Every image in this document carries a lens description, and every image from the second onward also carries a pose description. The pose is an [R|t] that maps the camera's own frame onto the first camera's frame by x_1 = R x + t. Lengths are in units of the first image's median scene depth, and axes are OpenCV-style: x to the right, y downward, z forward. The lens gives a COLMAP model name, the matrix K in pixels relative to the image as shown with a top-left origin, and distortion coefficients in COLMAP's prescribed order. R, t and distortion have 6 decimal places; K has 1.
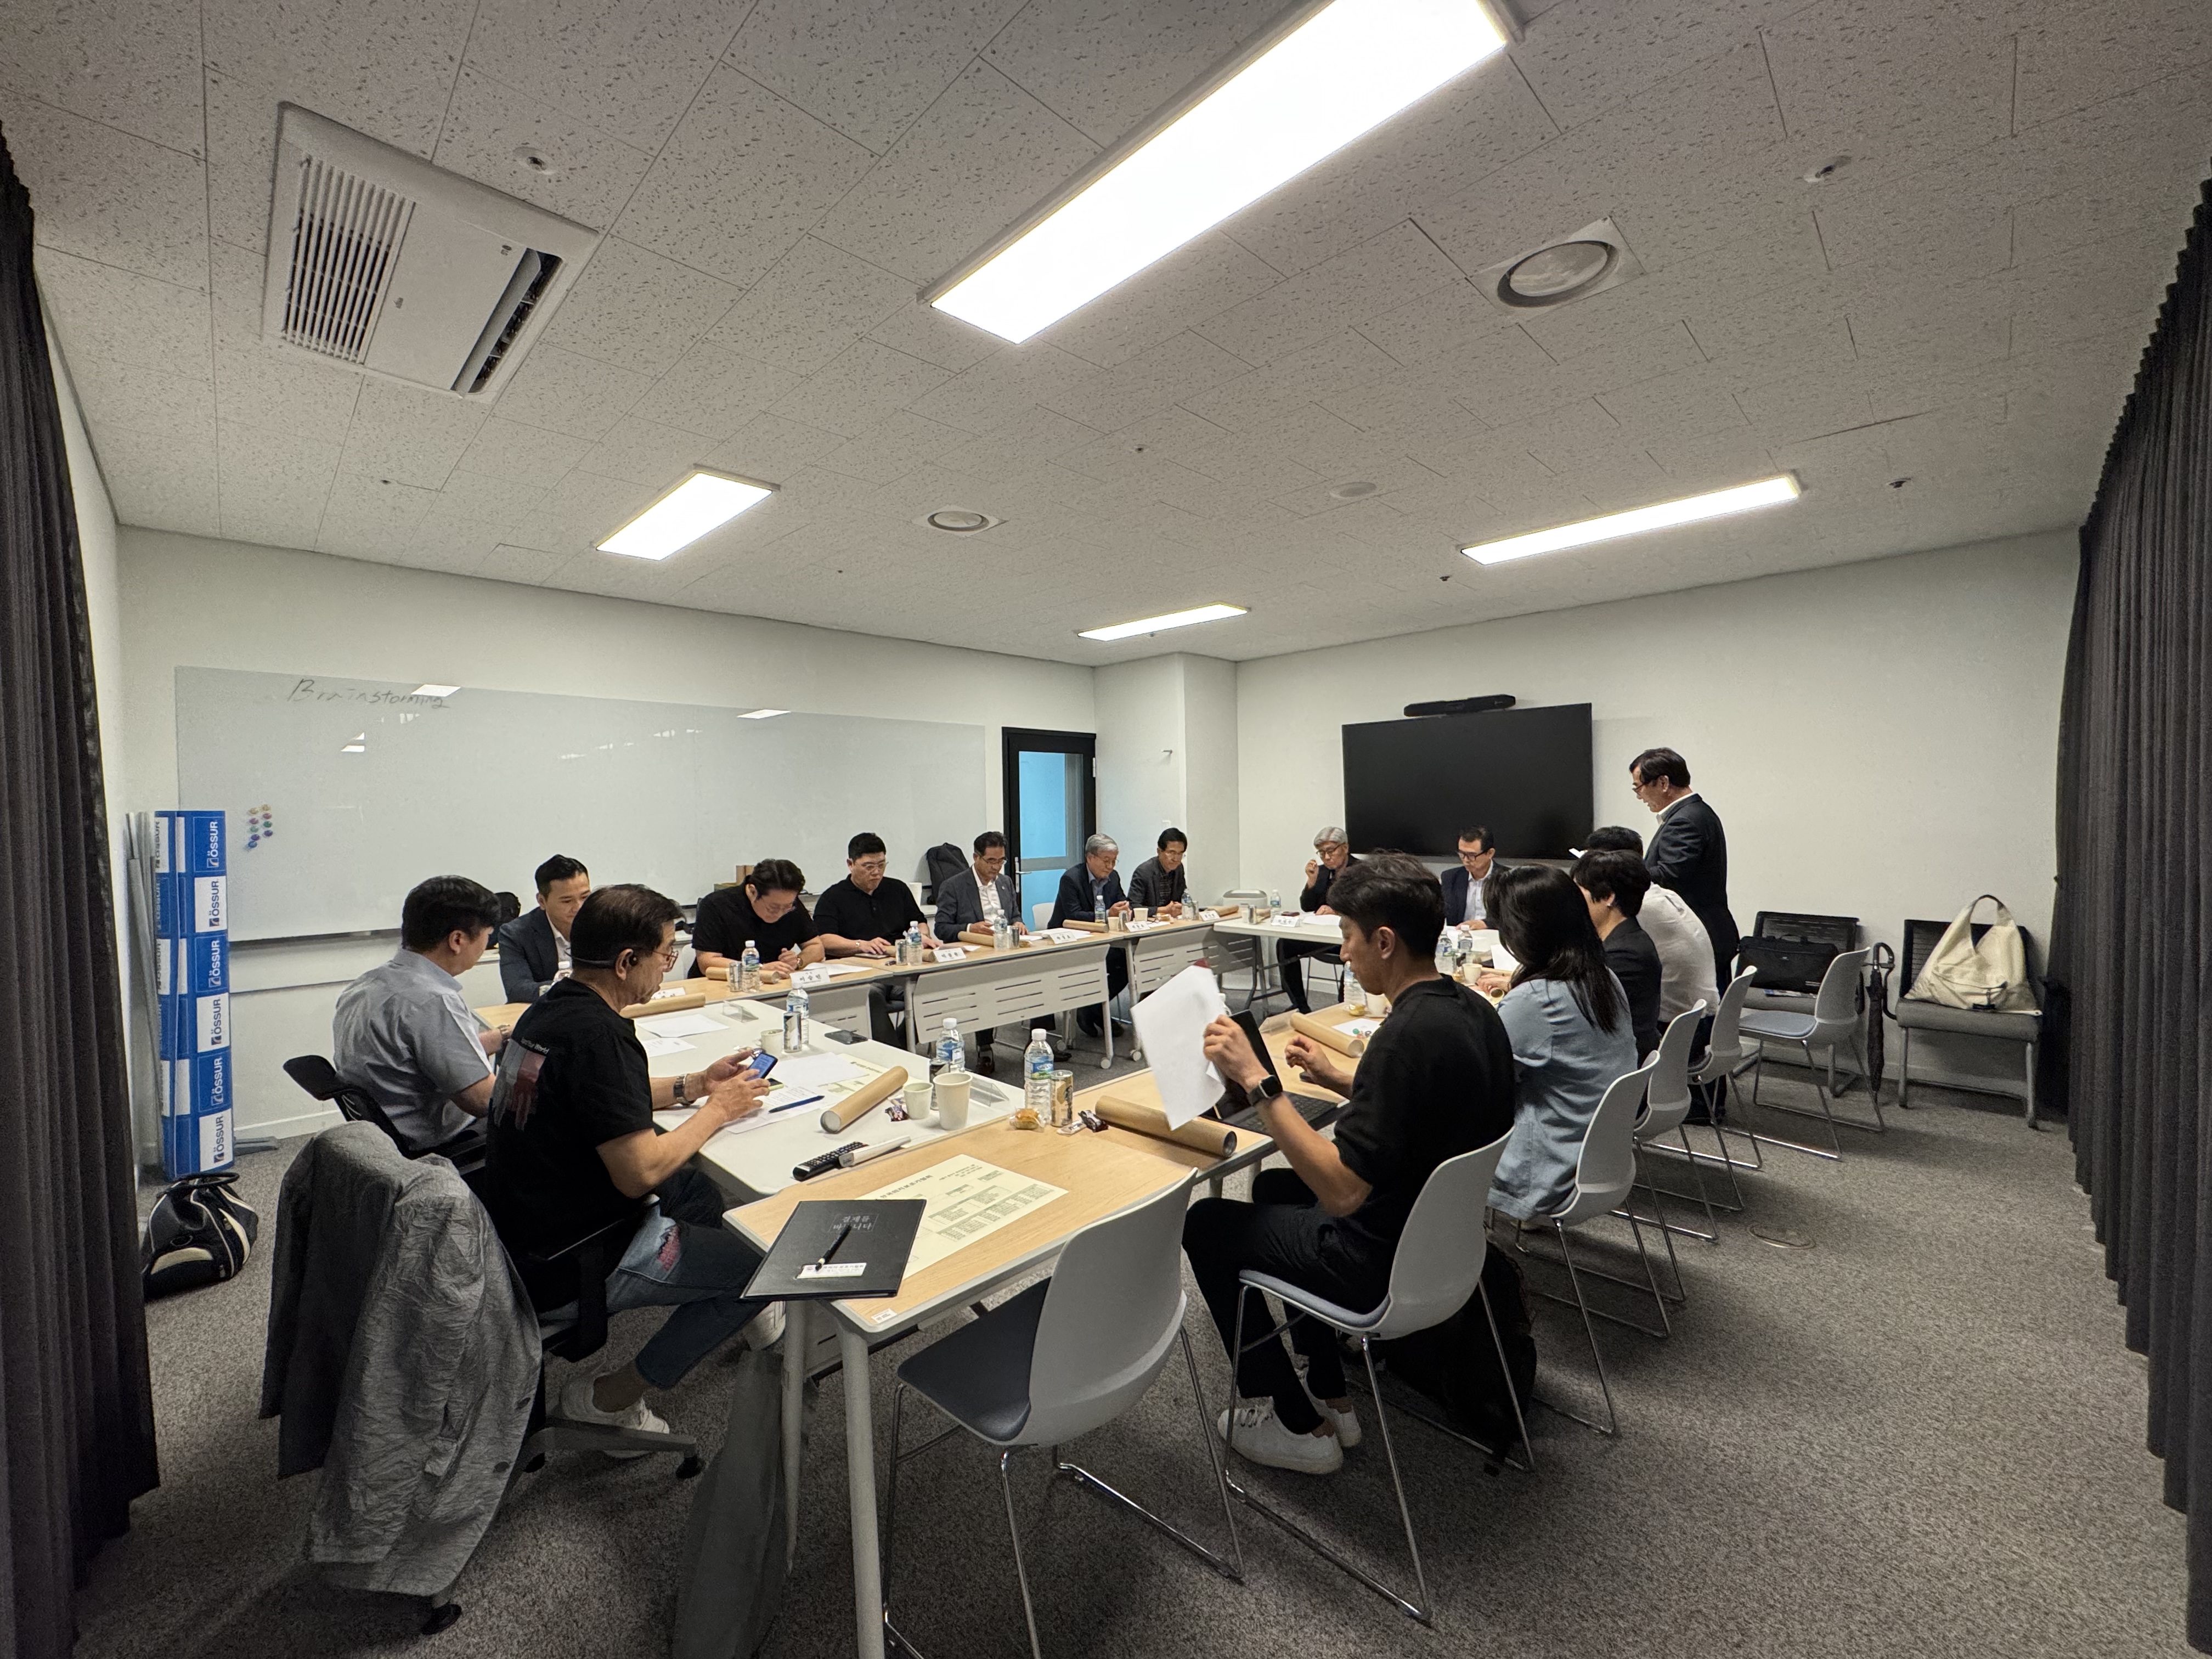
lens RADIAL K [[883.6, 0, 1111.3], [0, 883.6, 832.9], [0, 0, 1]] dist [-0.001473, 0.000006]
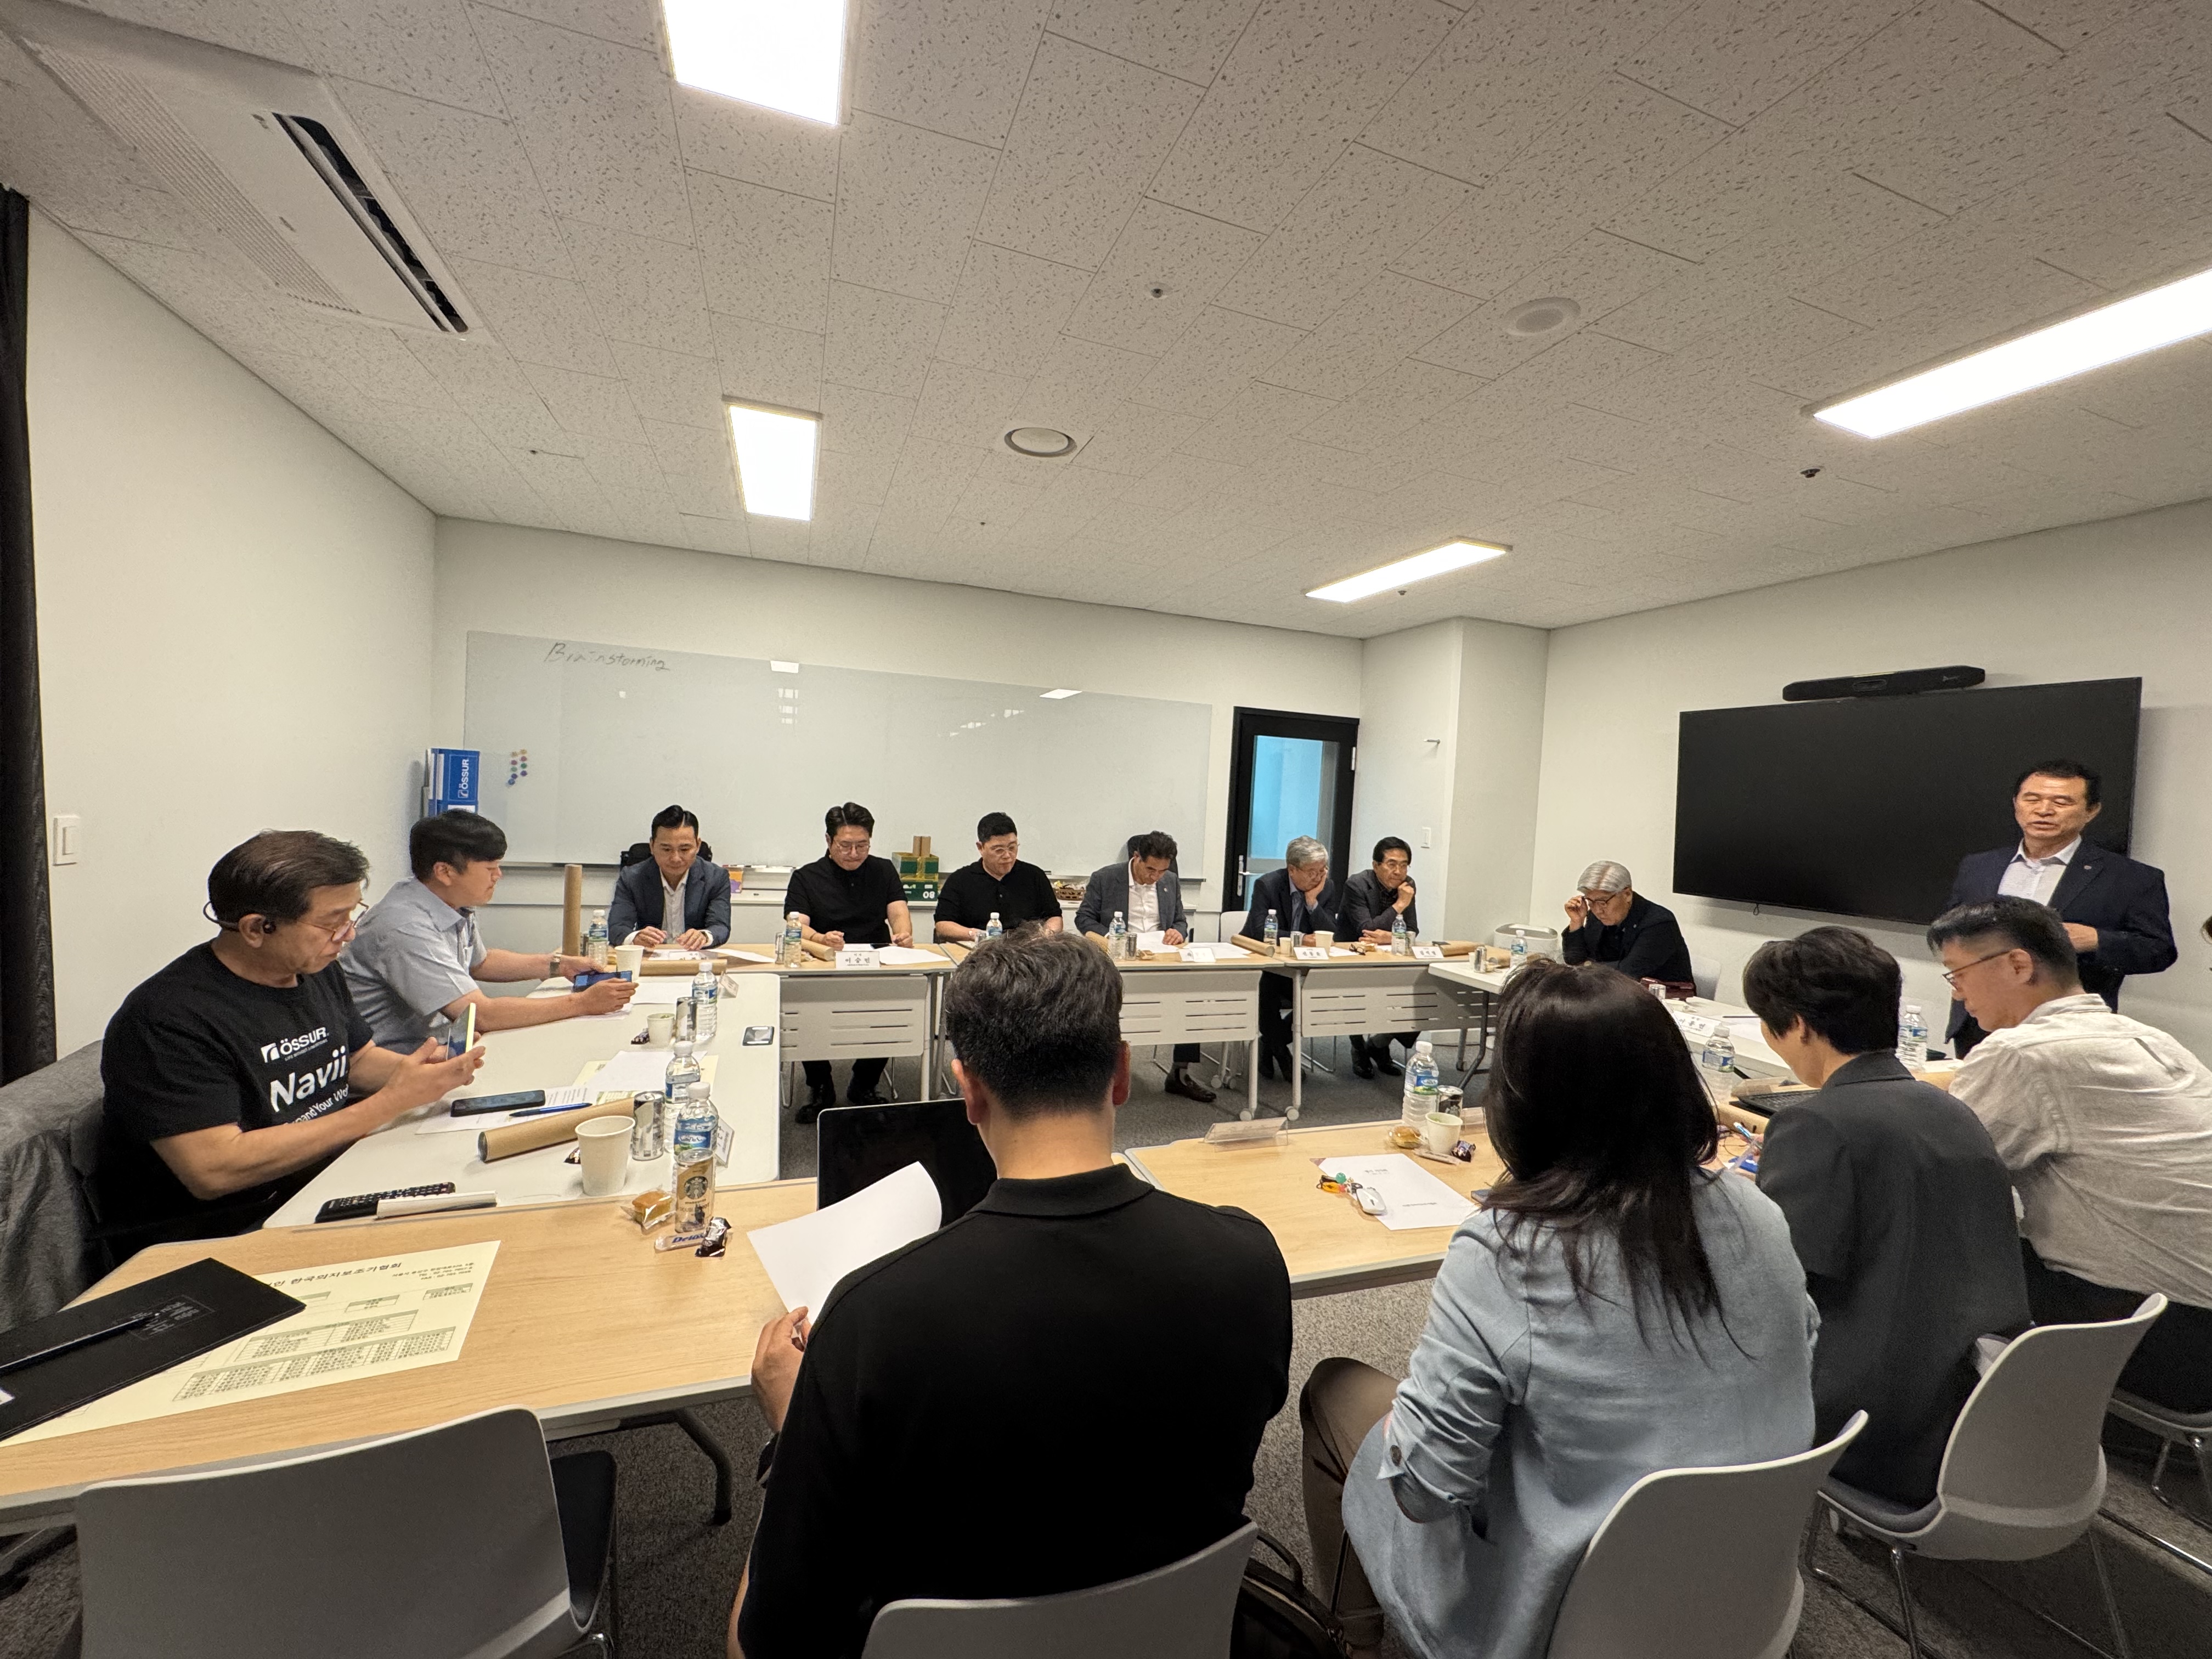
lens RADIAL K [[883.6, 0, 1114.1], [0, 883.6, 832.7], [0, 0, 1]] dist [-0.001473, 0.000006]
pose [[0.900900, 0.080934, -0.426415, 0.187615], [-0.078682, 0.996636, 0.022928, -0.006660], [0.426836, 0.012895, 0.904237, 0.190362]]
